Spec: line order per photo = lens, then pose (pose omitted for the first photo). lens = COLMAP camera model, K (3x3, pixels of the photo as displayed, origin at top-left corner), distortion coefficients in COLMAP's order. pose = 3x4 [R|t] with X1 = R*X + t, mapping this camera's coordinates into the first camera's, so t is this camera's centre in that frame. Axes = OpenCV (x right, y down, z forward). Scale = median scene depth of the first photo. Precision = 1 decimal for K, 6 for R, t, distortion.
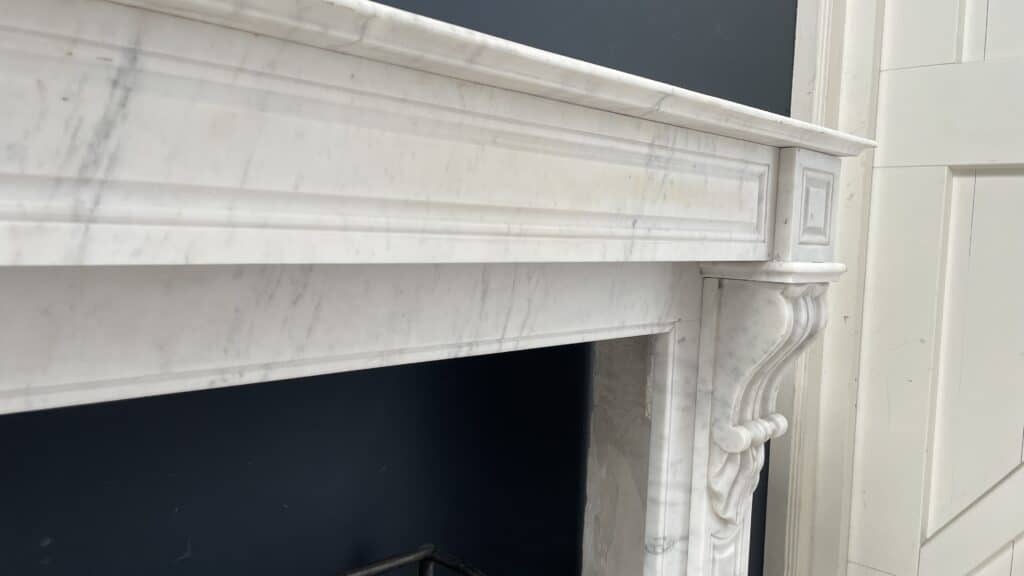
lens RADIAL K [[779.3, 0, 515.0], [0, 779.3, 277.8], [0, 0, 1]] dist [0.082138, -0.114990]
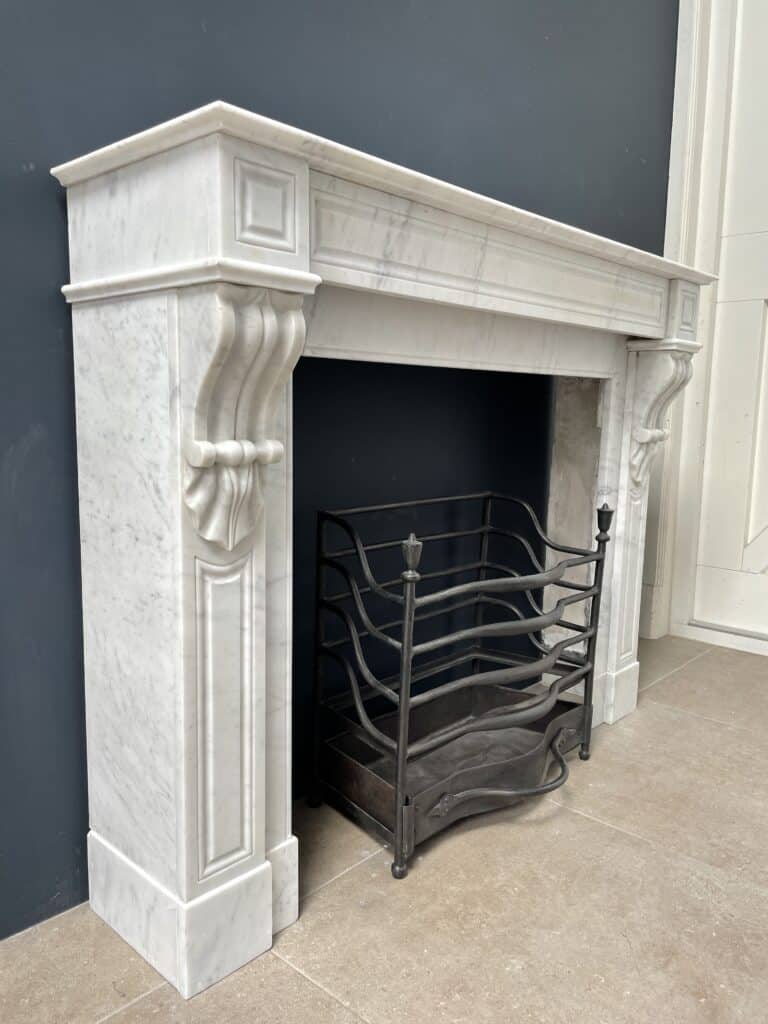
lens RADIAL K [[780.2, 0, 388.0], [0, 780.2, 506.6], [0, 0, 1]] dist [0.072342, -0.100690]
pose [[0.999156, -0.023489, 0.033687, -0.437964], [0.020987, 0.997126, 0.072802, 0.237306], [-0.035300, -0.072034, 0.996777, -0.956067]]
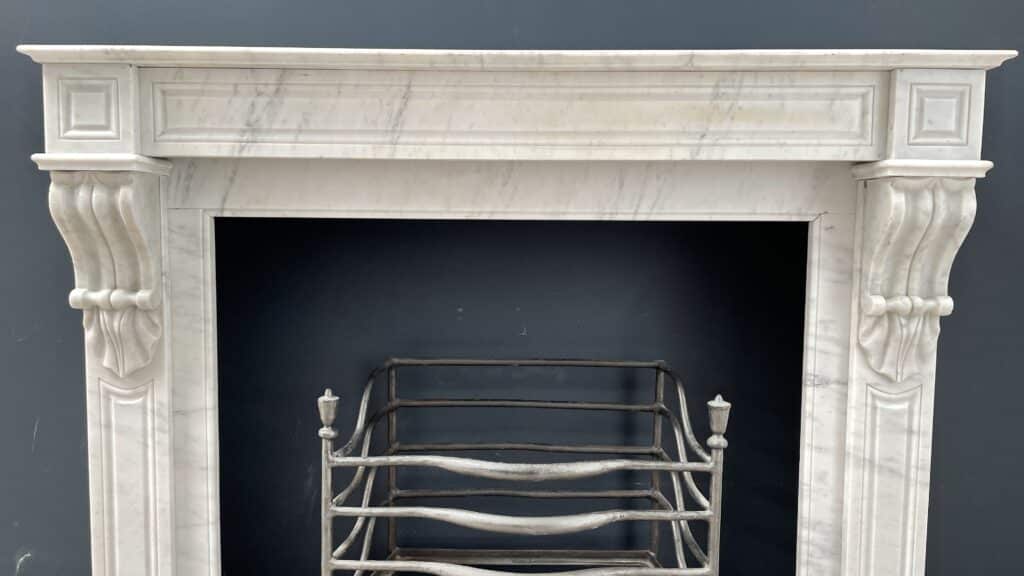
lens RADIAL K [[779.3, 0, 510.0], [0, 779.3, 280.8], [0, 0, 1]] dist [0.082138, -0.114990]
pose [[0.696051, 0.018299, -0.717759, 0.828114], [-0.024304, 0.999703, 0.001917, 0.186909], [0.717581, 0.016110, 0.696289, -0.330737]]
